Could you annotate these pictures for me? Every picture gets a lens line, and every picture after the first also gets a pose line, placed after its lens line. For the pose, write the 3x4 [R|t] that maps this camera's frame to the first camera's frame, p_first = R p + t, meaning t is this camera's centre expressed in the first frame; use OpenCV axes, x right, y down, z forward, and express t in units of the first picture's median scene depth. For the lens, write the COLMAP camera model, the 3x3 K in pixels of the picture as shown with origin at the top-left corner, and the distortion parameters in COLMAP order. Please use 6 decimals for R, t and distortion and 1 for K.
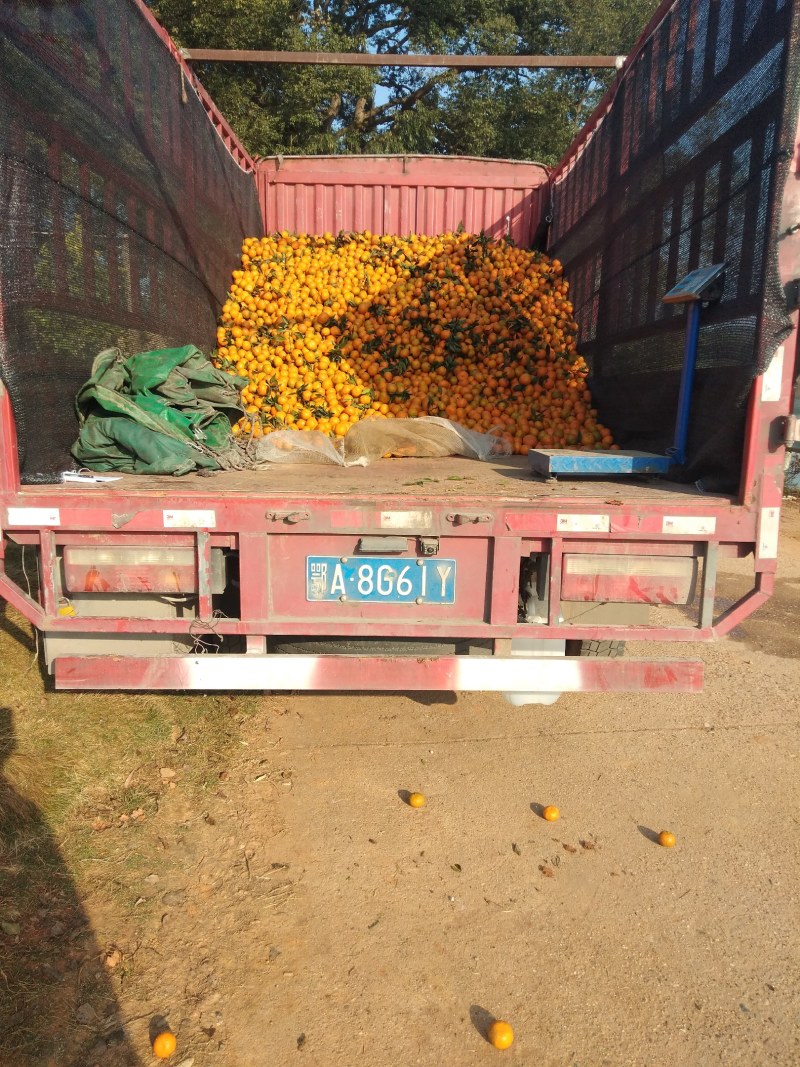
lens RADIAL K [[760.6, 0, 400.0], [0, 760.6, 533.5], [0, 0, 1]] dist [0.084387, -0.145773]
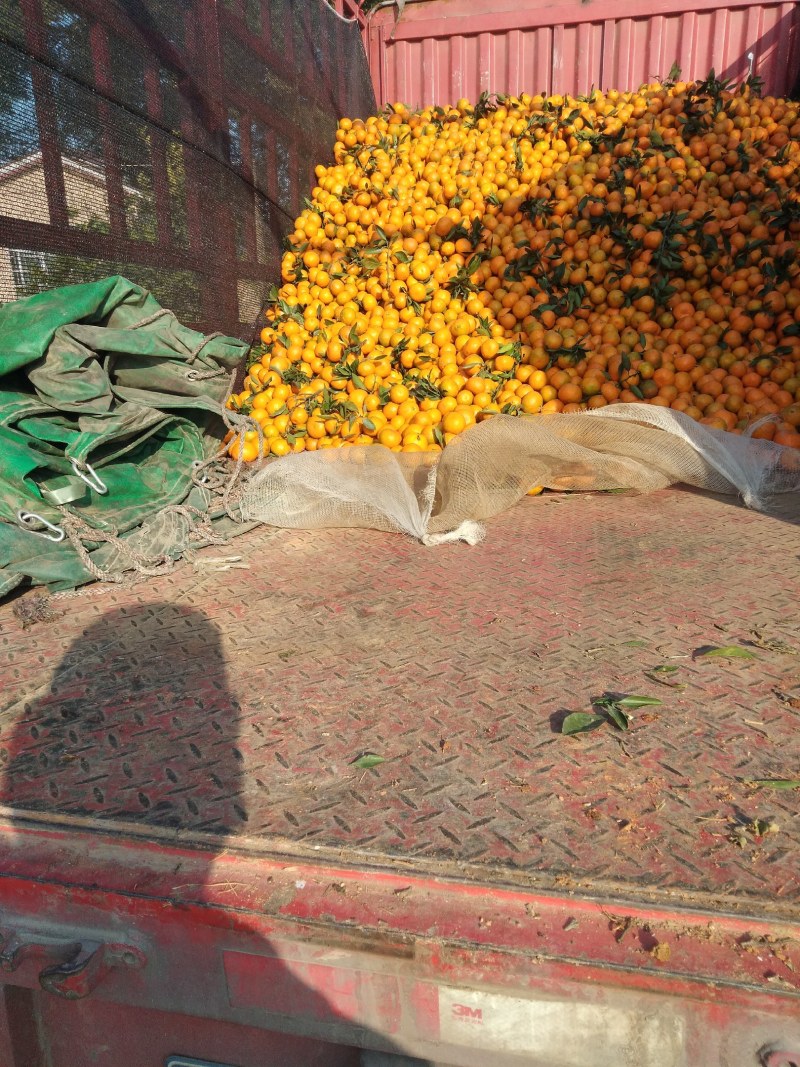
lens RADIAL K [[760.6, 0, 400.0], [0, 760.6, 533.5], [0, 0, 1]] dist [0.084387, -0.145773]
pose [[0.975560, 0.019107, -0.218900, 0.004928], [-0.002495, 0.997111, 0.075915, -0.080458], [0.219718, -0.073514, 0.972790, 0.366540]]
